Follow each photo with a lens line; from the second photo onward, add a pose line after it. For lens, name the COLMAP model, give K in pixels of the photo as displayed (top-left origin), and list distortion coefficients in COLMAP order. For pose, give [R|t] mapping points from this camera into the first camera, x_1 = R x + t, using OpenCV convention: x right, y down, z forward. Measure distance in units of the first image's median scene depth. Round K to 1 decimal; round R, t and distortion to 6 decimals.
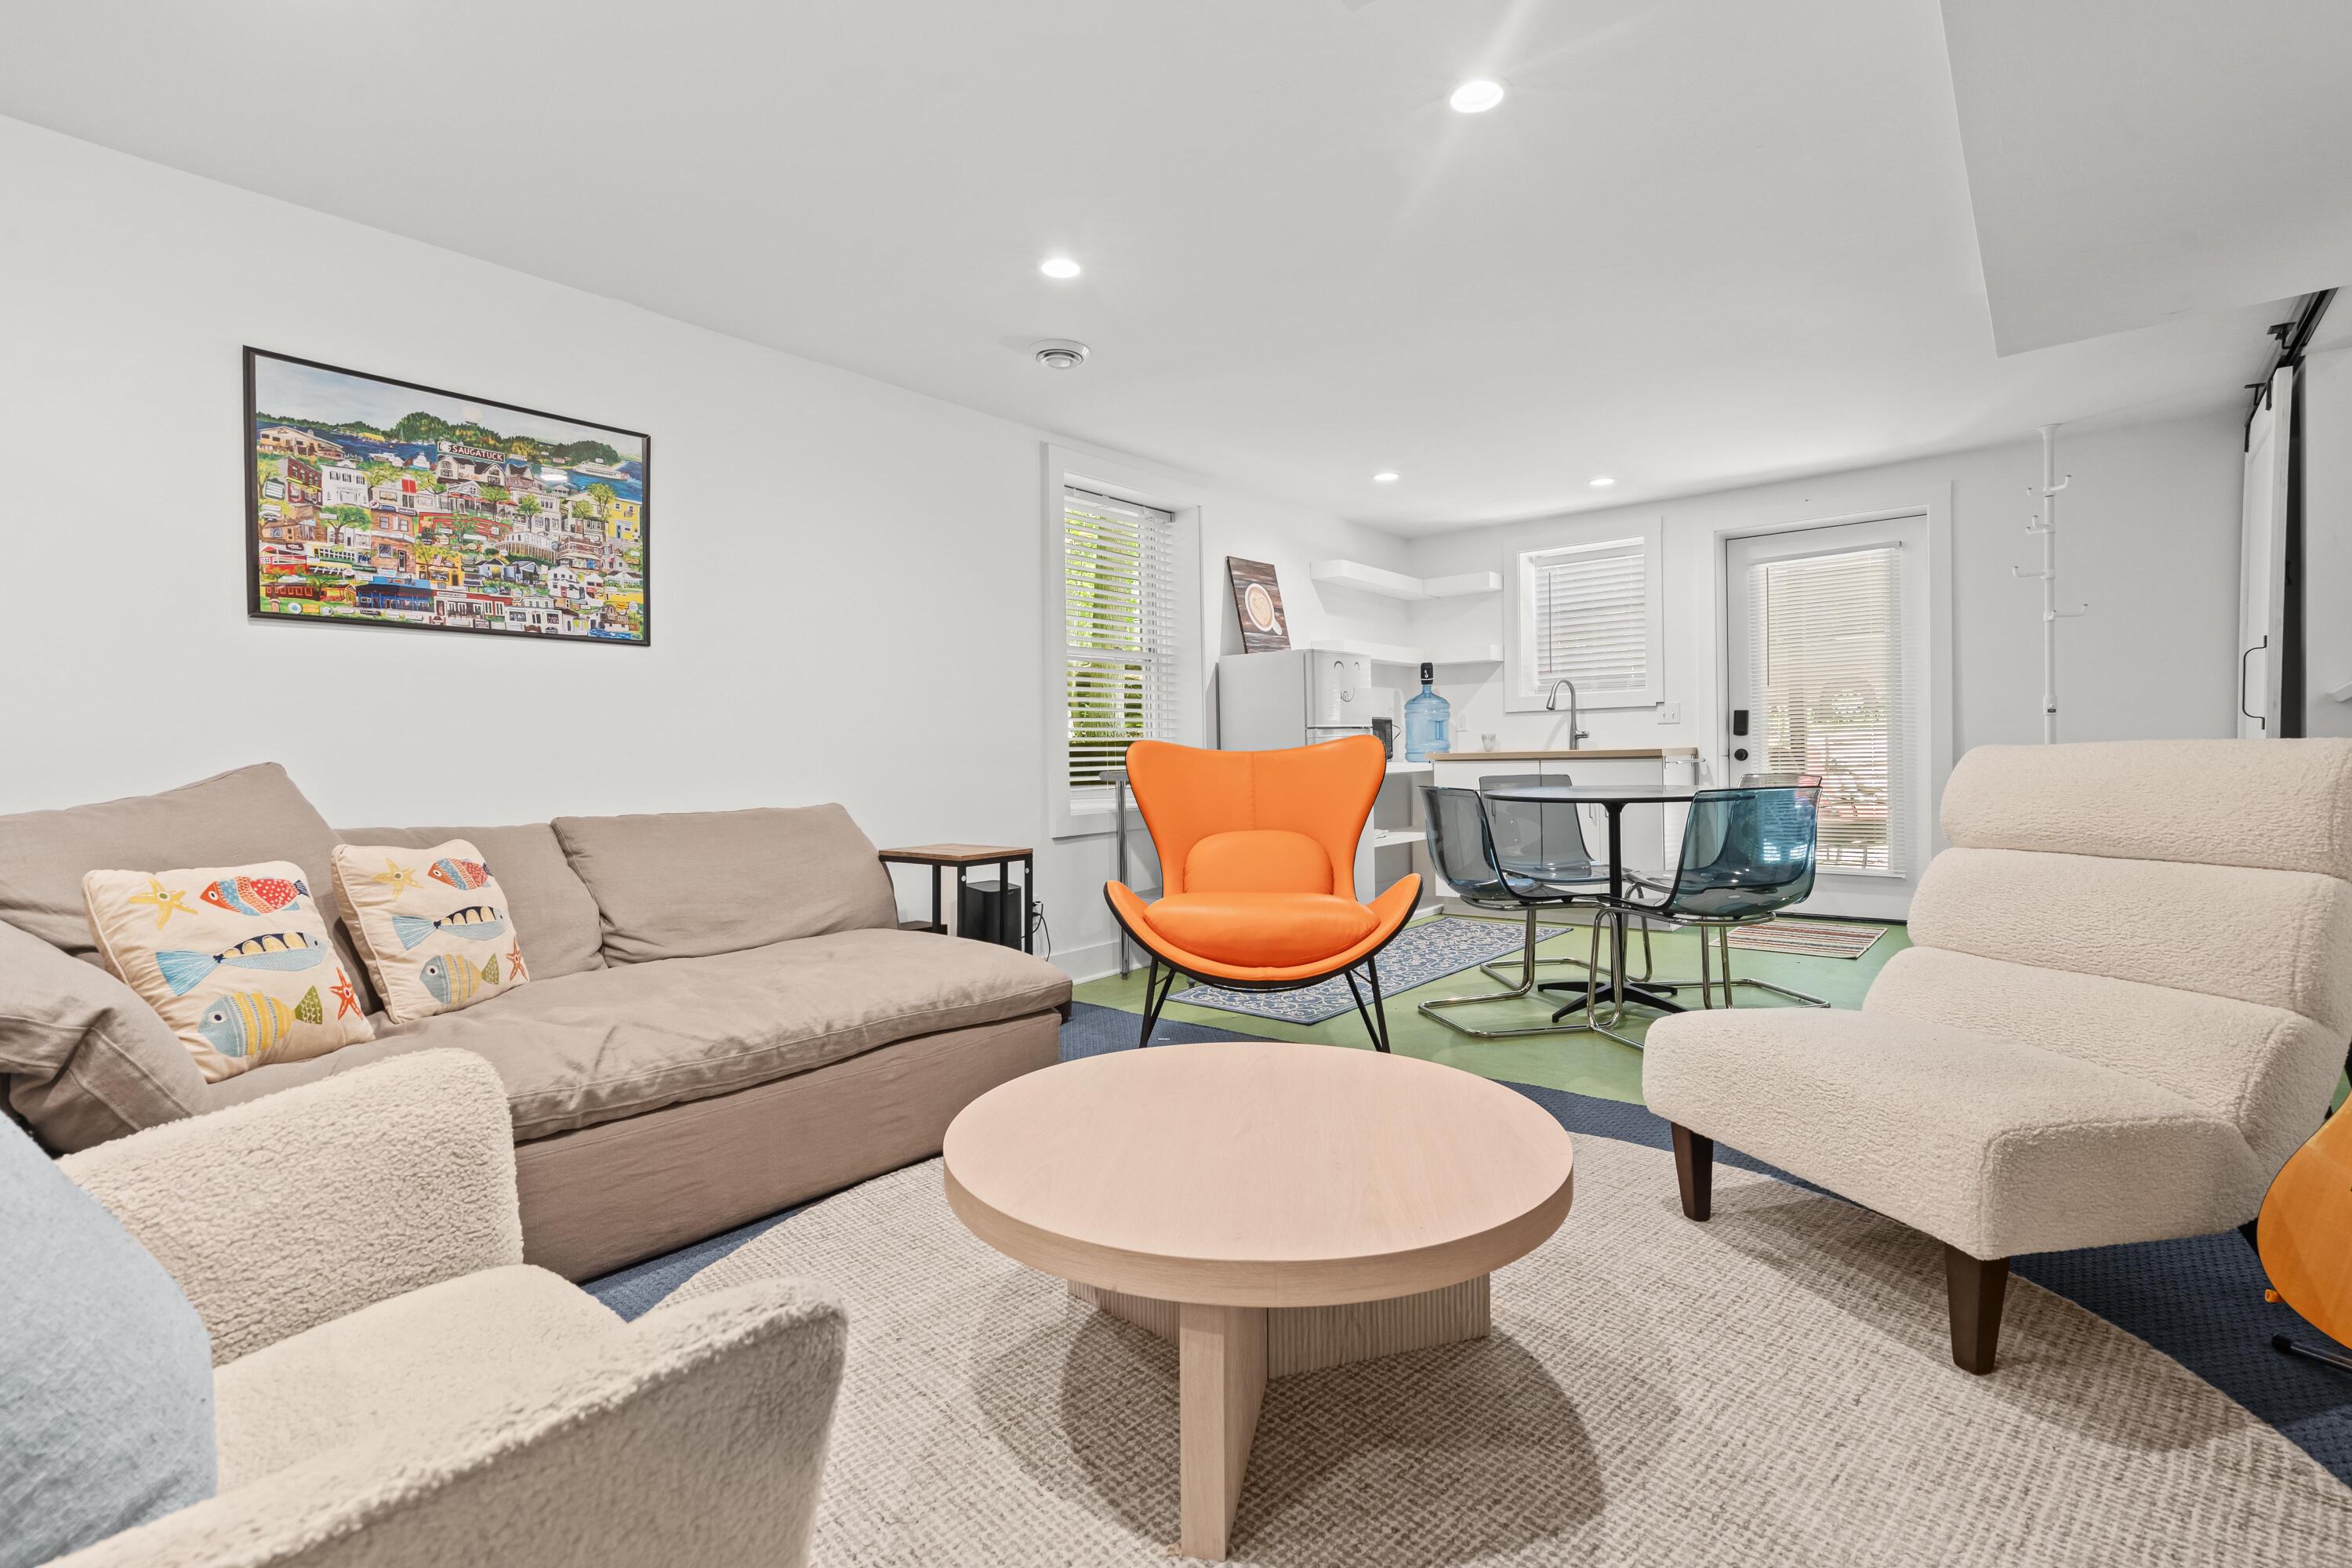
lens RADIAL K [[1086.0, 0, 1185.3], [0, 1086.0, 770.3], [0, 0, 1]] dist [-0.005991, 0.003582]
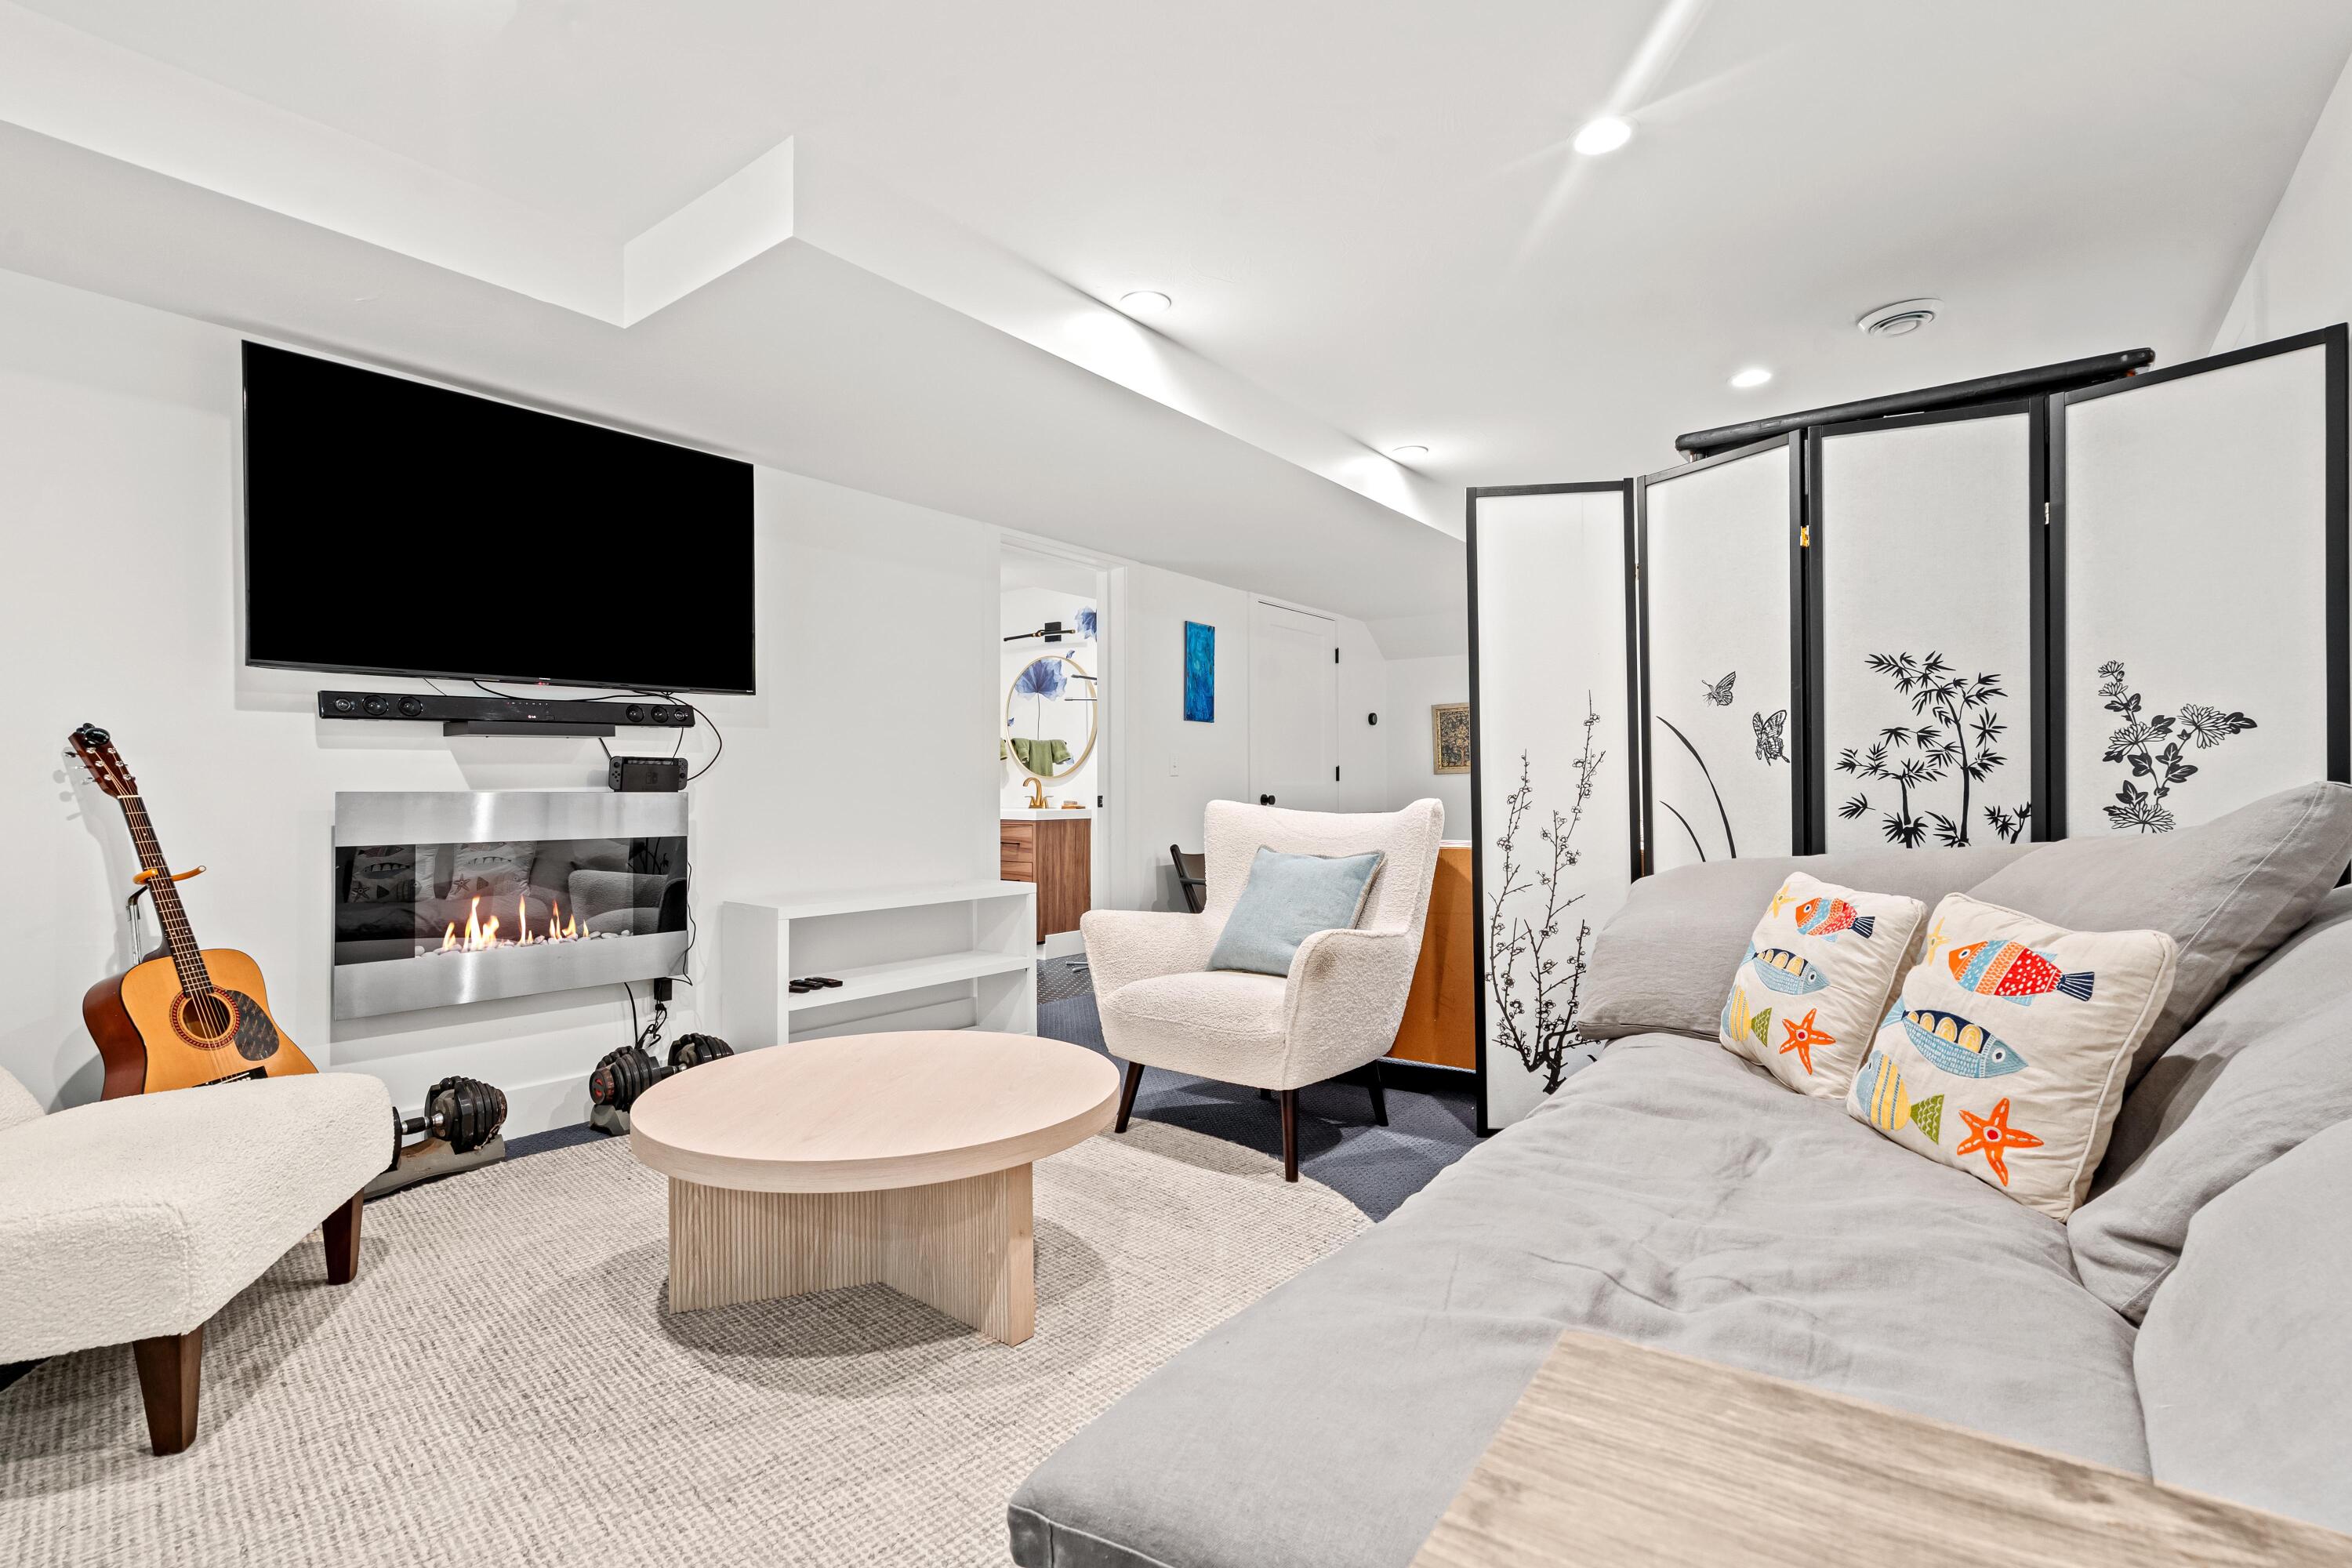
lens RADIAL K [[1086.0, 0, 1175.7], [0, 1086.0, 782.7], [0, 0, 1]] dist [-0.005991, 0.003582]
pose [[-0.999446, 0.022051, -0.024944, -0.139428], [0.021872, 0.999733, 0.007435, -0.020096], [0.025101, 0.006885, -0.999661, 1.240067]]
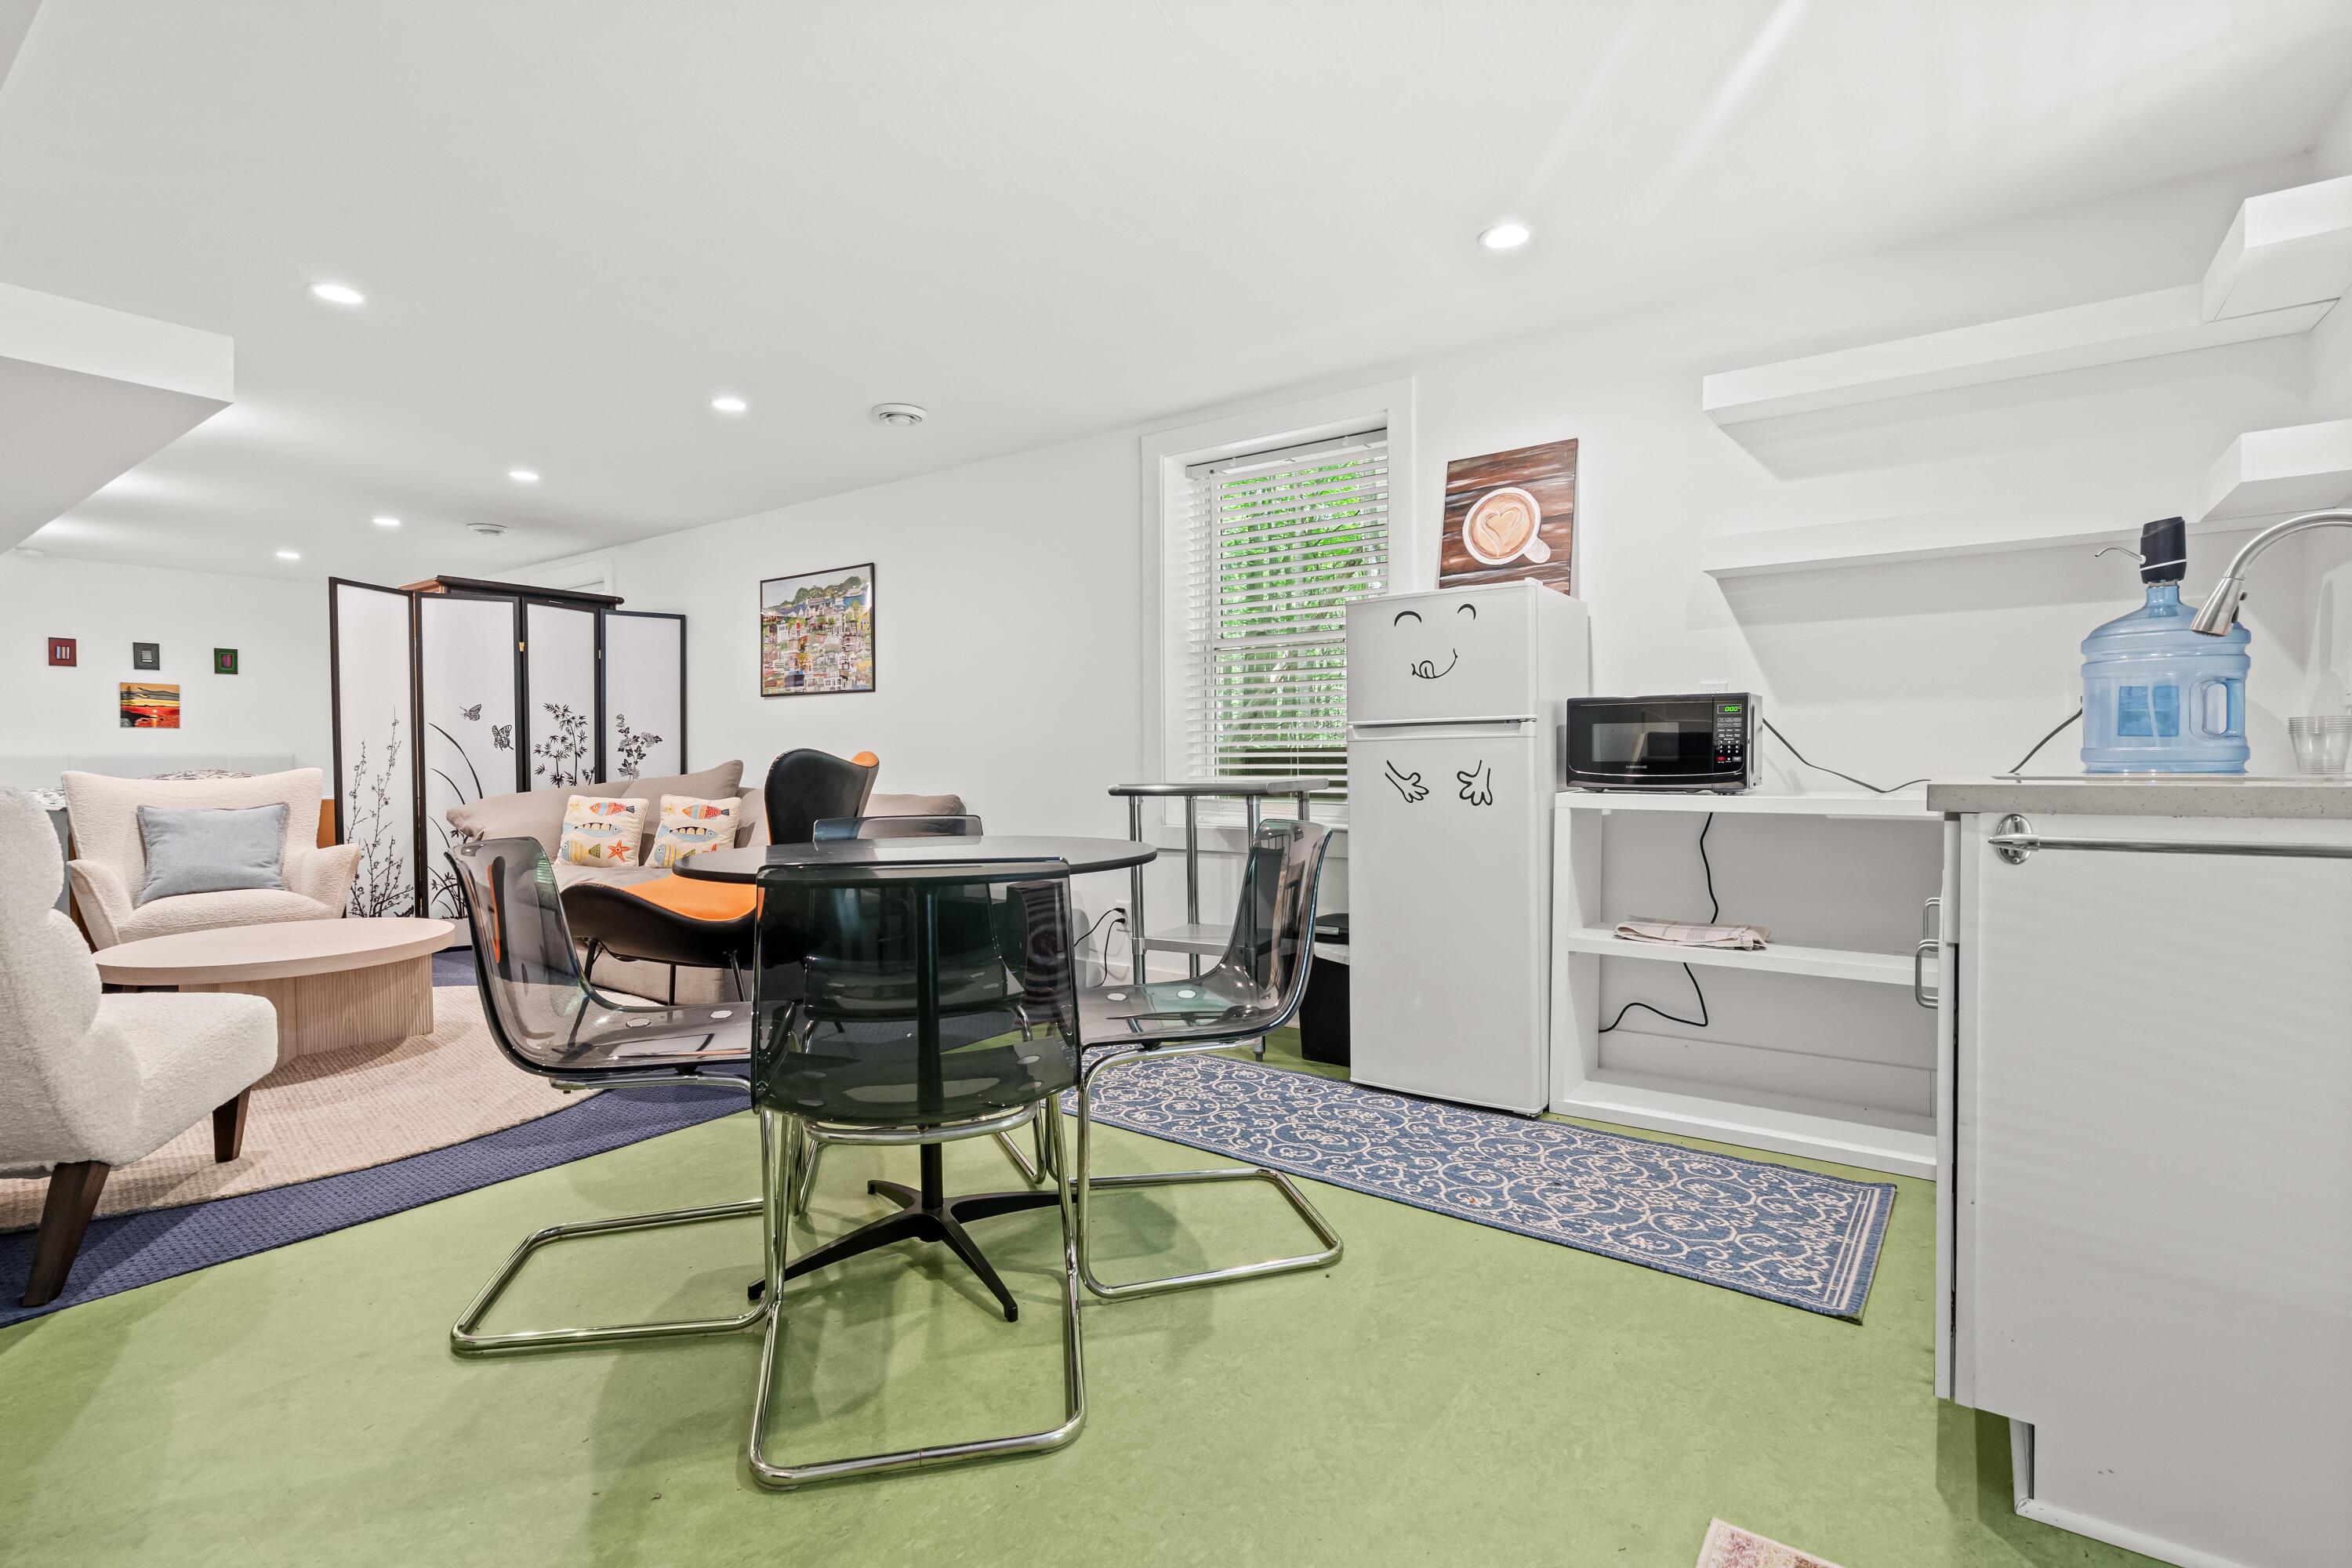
lens RADIAL K [[1086.0, 0, 1159.7], [0, 1086.0, 778.3], [0, 0, 1]] dist [-0.005991, 0.003582]
pose [[0.048078, 0.036611, -0.998172, 1.219918], [-0.012084, 0.999276, 0.036070, -0.049395], [0.998770, 0.010328, 0.048485, 1.405011]]
